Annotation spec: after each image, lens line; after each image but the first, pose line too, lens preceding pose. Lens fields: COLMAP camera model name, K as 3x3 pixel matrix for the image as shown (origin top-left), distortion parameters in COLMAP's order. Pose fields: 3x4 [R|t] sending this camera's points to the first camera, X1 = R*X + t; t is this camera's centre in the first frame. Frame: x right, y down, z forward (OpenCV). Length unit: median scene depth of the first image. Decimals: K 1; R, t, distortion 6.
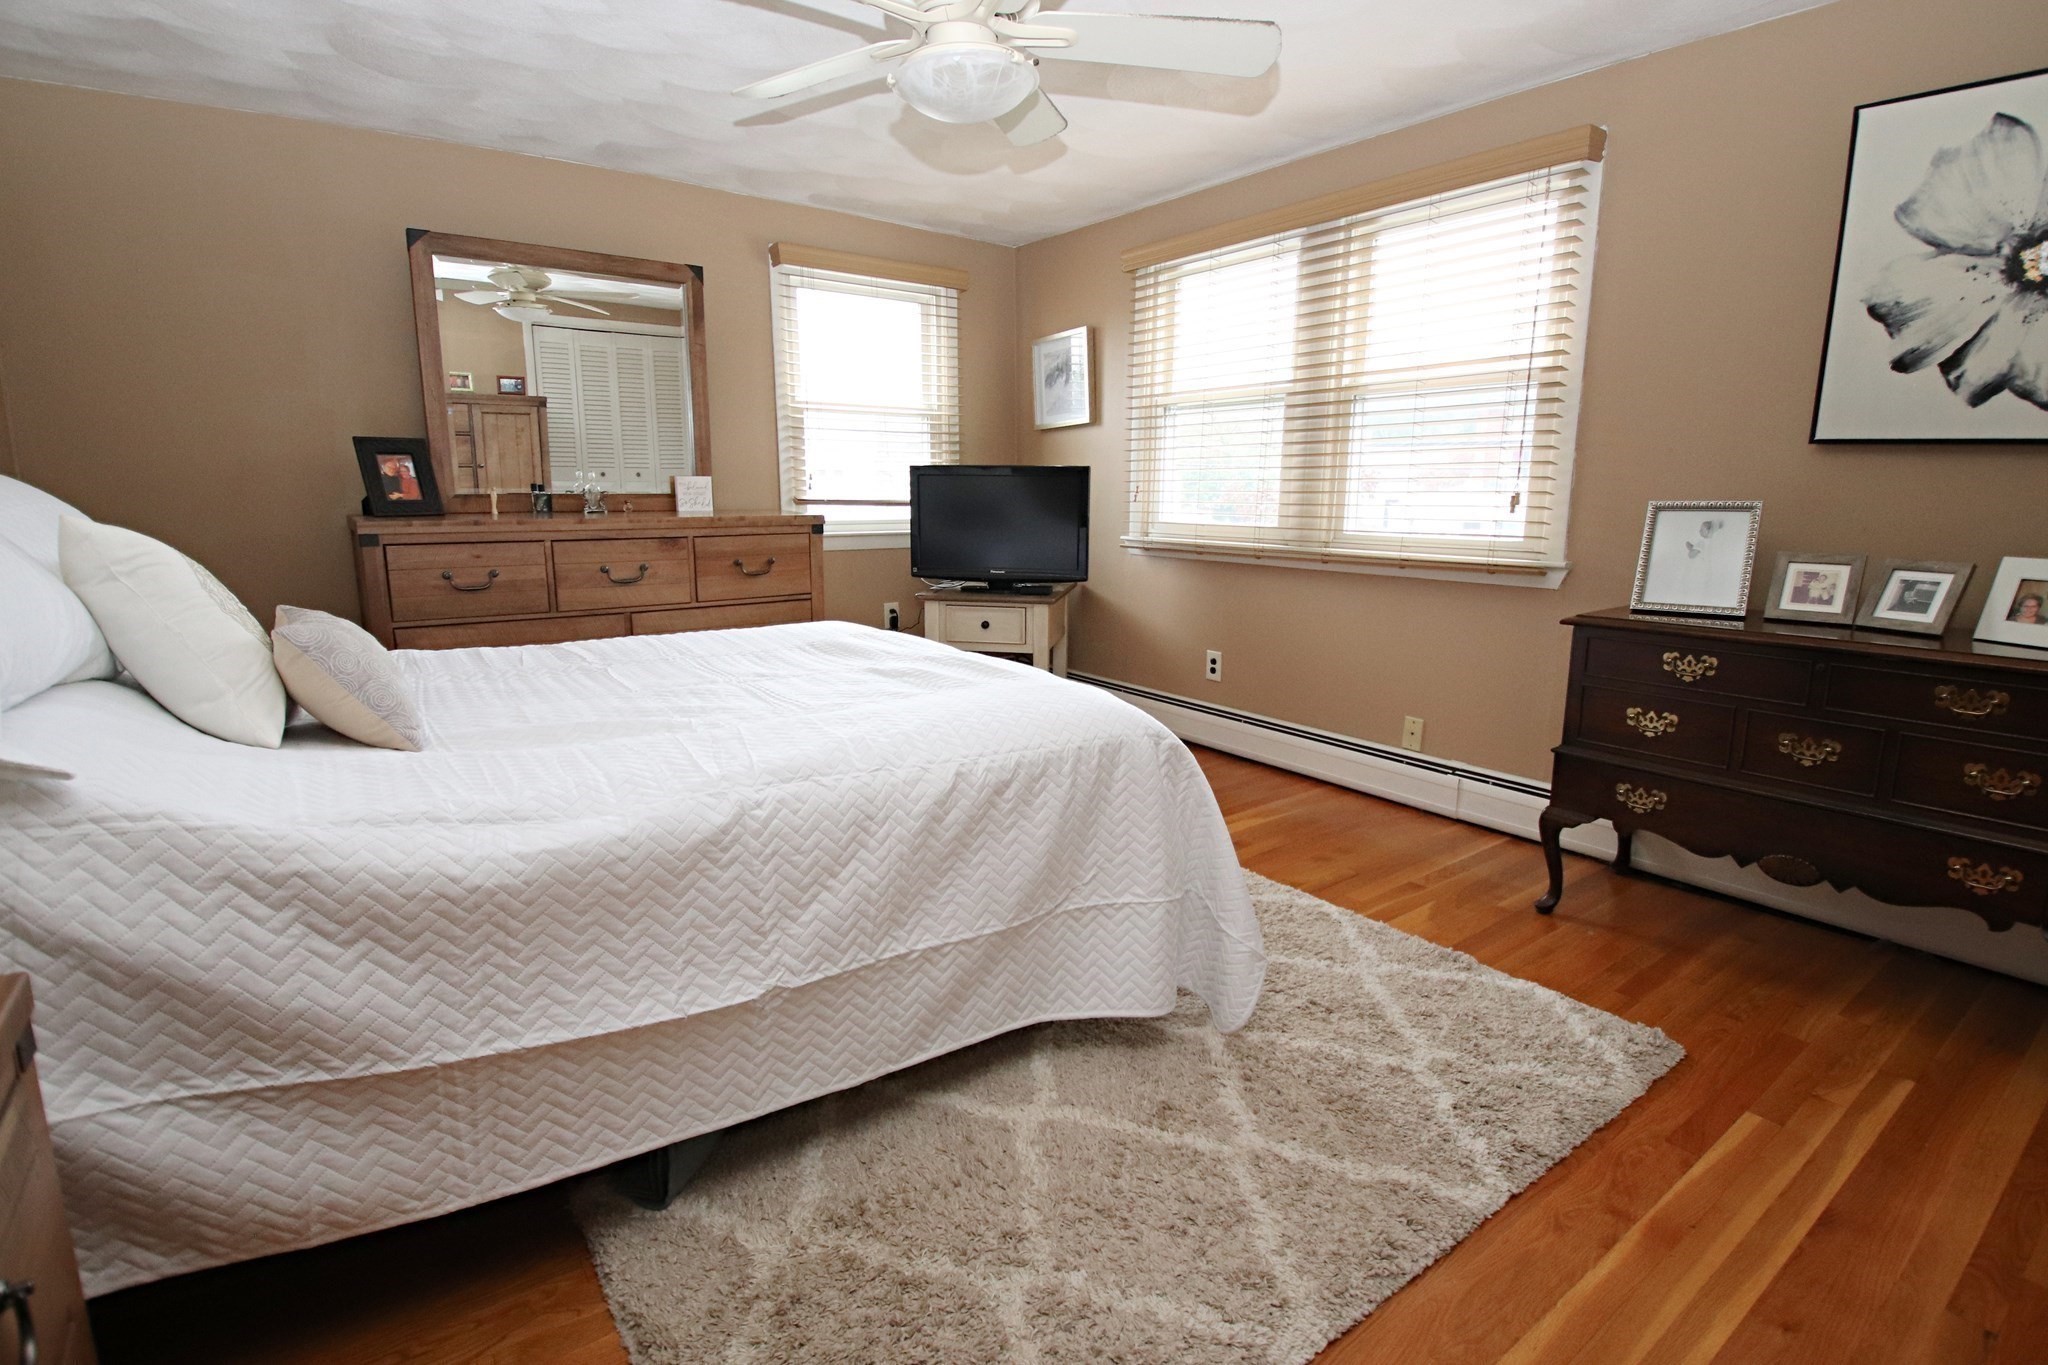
lens RADIAL K [[962.5, 0, 1019.3], [0, 962.5, 681.0], [0, 0, 1]] dist [-0.015049, -0.009532]
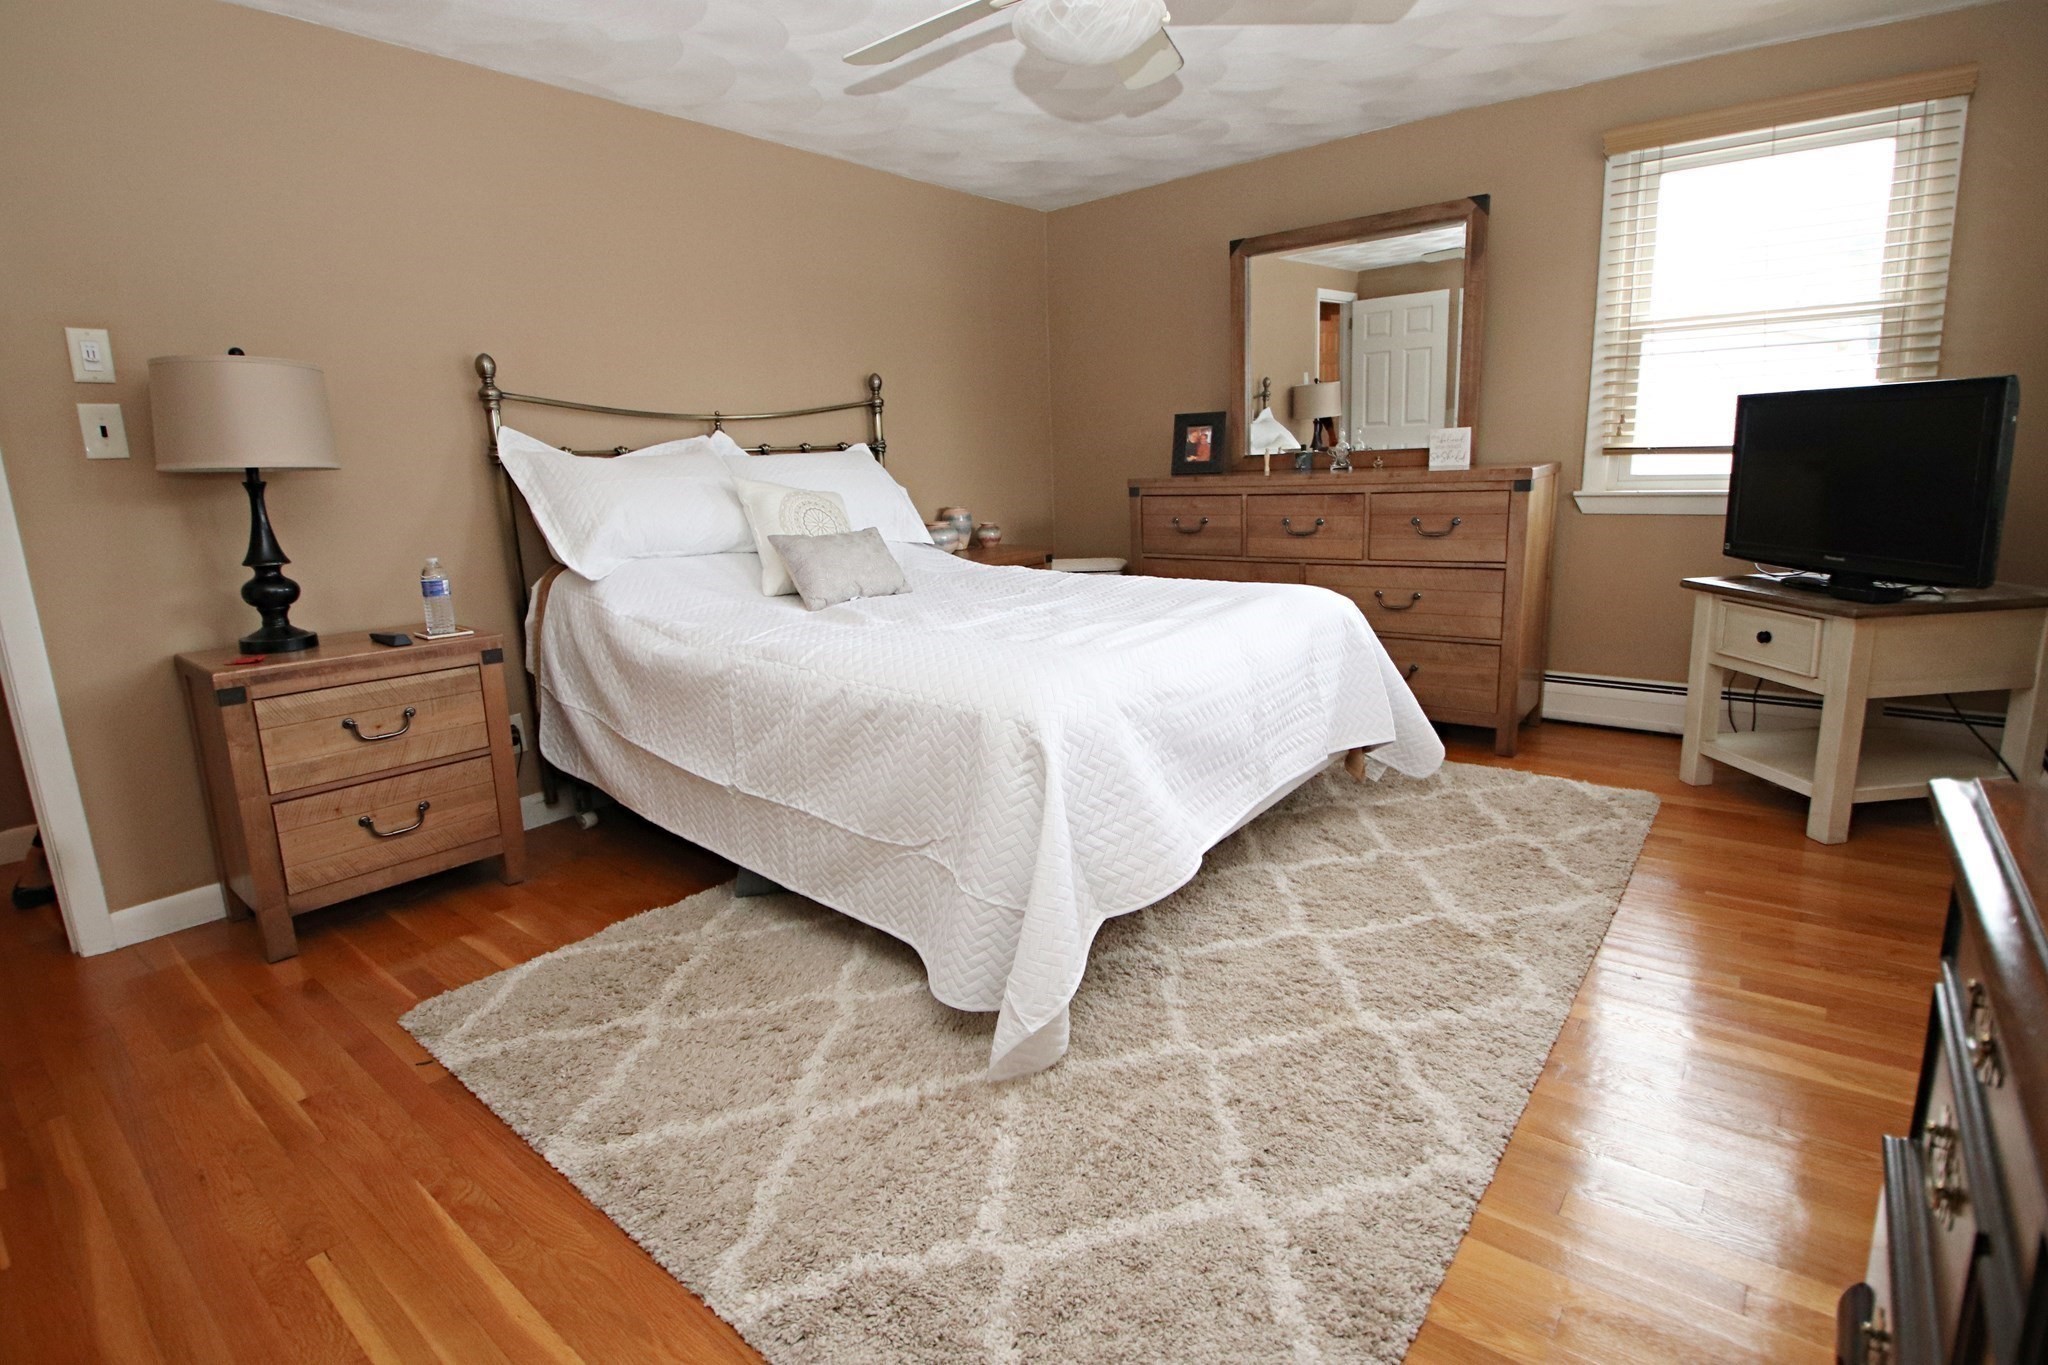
lens RADIAL K [[962.5, 0, 1023.5], [0, 962.5, 671.8], [0, 0, 1]] dist [-0.015049, -0.009532]
pose [[0.259053, 0.185878, -0.947809, 0.571985], [-0.150690, 0.977069, 0.150430, -0.071366], [0.954036, 0.103856, 0.281122, 0.438575]]
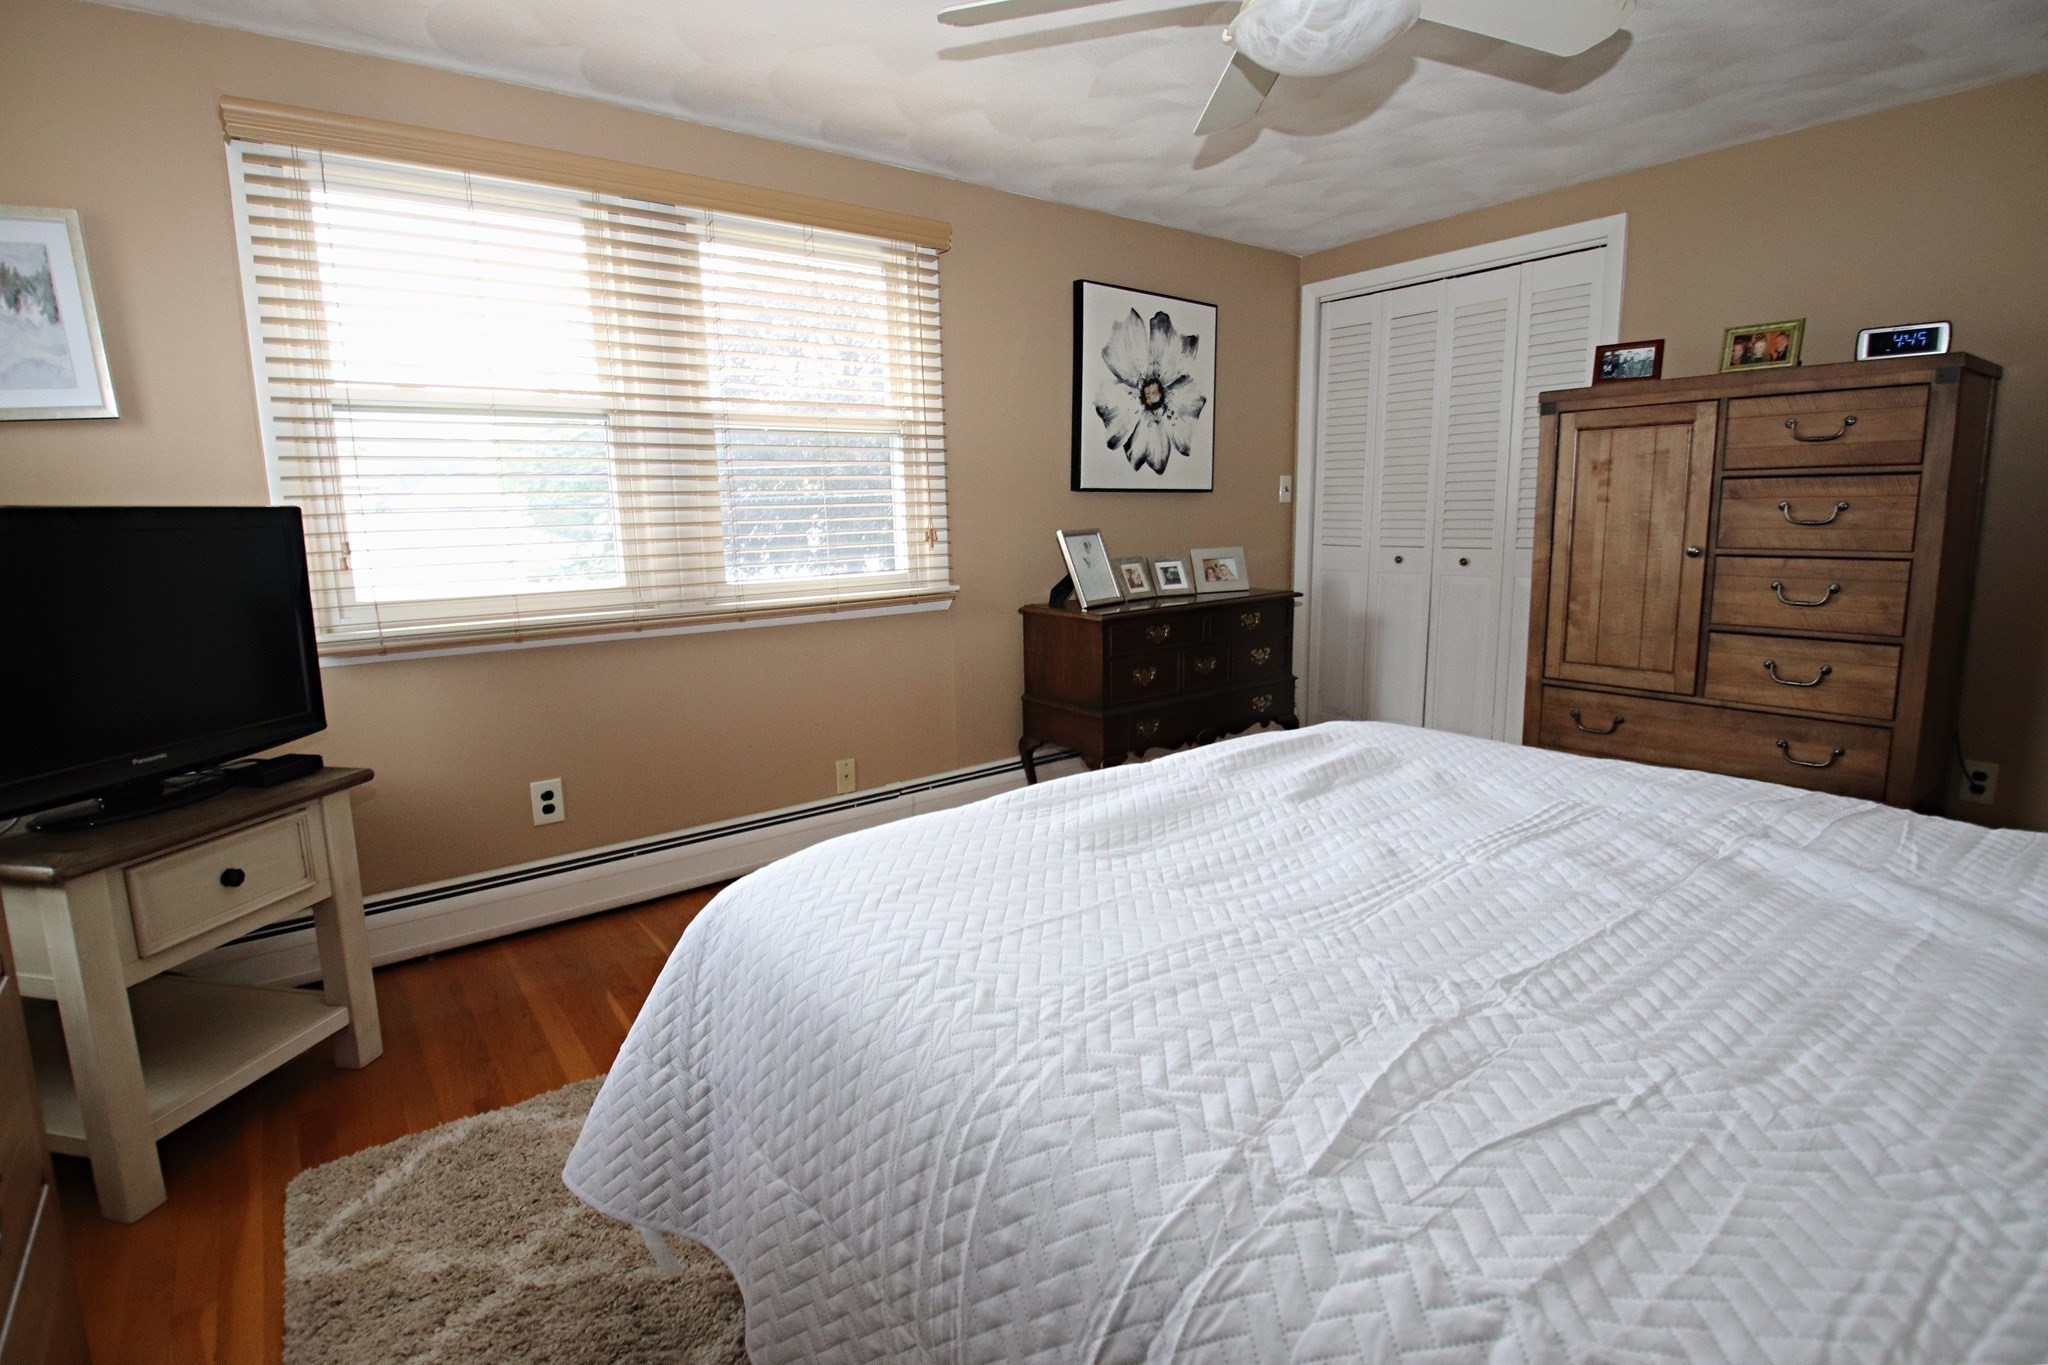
lens RADIAL K [[962.5, 0, 1017.0], [0, 962.5, 694.9], [0, 0, 1]] dist [-0.015049, -0.009532]
pose [[-0.021727, -0.185383, 0.982426, -0.559126], [0.221198, 0.957414, 0.185555, -0.173472], [-0.974987, 0.221342, 0.020205, 0.811616]]
